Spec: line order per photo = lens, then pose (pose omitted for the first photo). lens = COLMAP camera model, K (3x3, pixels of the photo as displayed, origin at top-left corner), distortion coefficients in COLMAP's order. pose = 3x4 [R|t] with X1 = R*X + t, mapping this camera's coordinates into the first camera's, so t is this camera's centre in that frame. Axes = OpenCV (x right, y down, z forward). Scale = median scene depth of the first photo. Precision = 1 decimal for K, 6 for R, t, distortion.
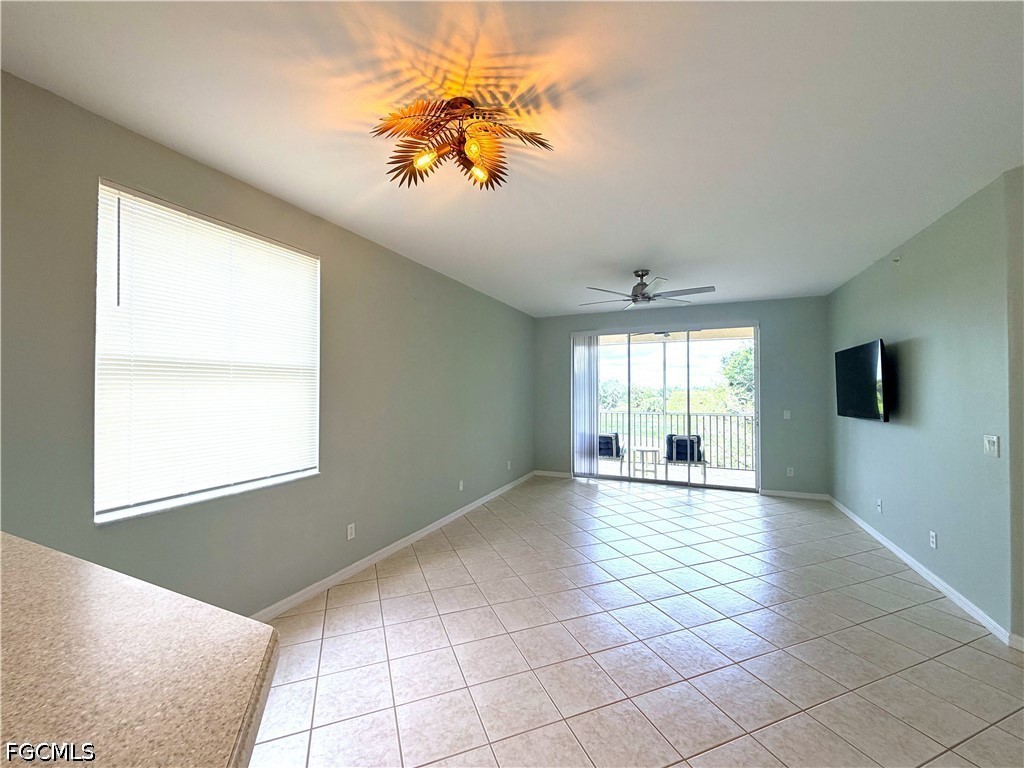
lens RADIAL K [[408.0, 0, 508.0], [0, 408.0, 383.5], [0, 0, 1]] dist [0.002660, 0.000178]
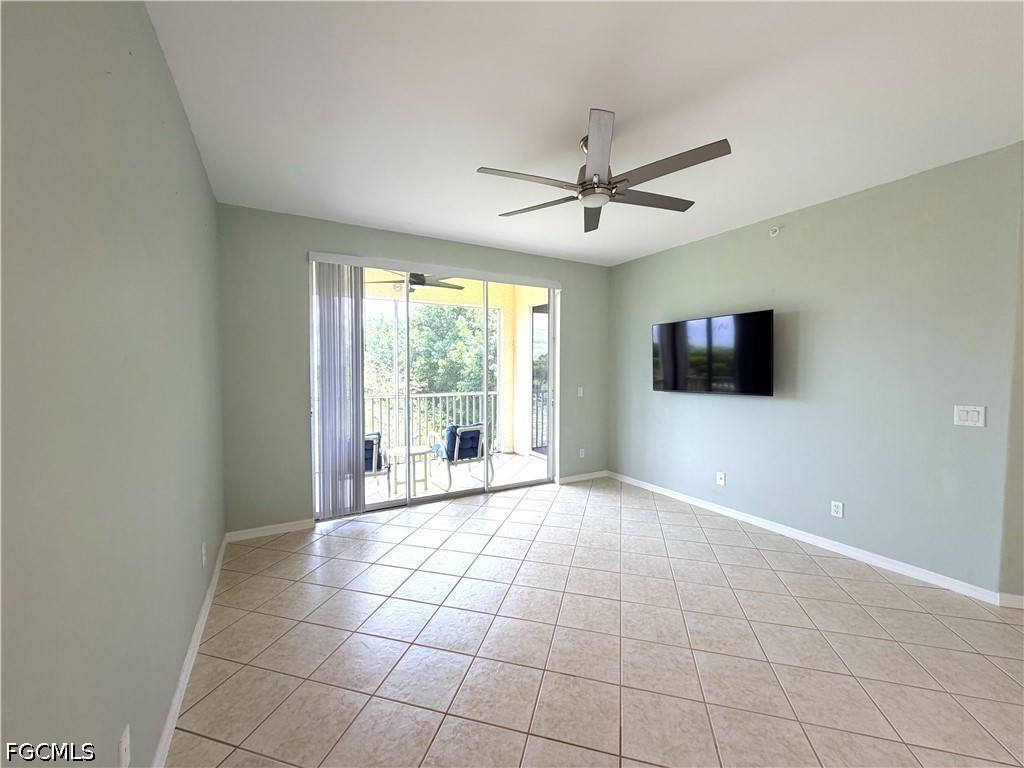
lens RADIAL K [[408.0, 0, 507.7], [0, 408.0, 378.4], [0, 0, 1]] dist [0.002660, 0.000178]
pose [[0.594325, -0.019193, 0.803996, -0.123248], [-0.013898, 0.999321, 0.034130, 0.015311], [-0.804105, -0.031459, 0.593654, 0.500125]]
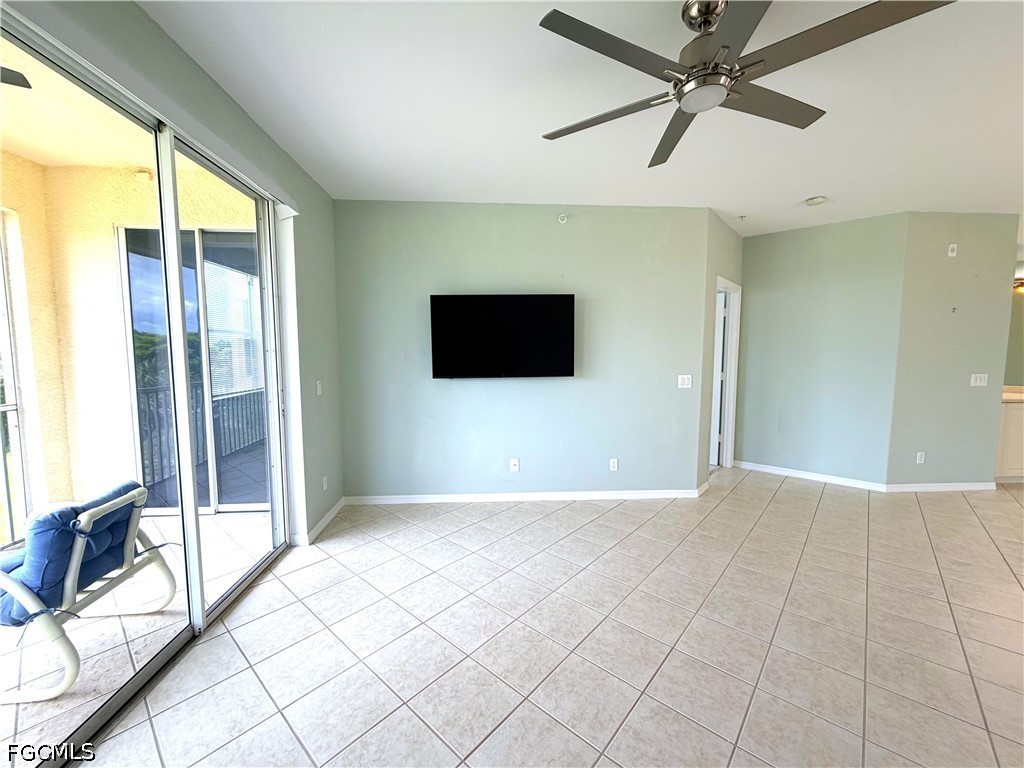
lens RADIAL K [[408.0, 0, 514.1], [0, 408.0, 382.2], [0, 0, 1]] dist [0.002660, 0.000178]
pose [[-0.461649, -0.068210, 0.884436, 0.042847], [-0.013256, 0.997458, 0.070007, 0.021227], [-0.886964, 0.020594, -0.461380, 0.869371]]
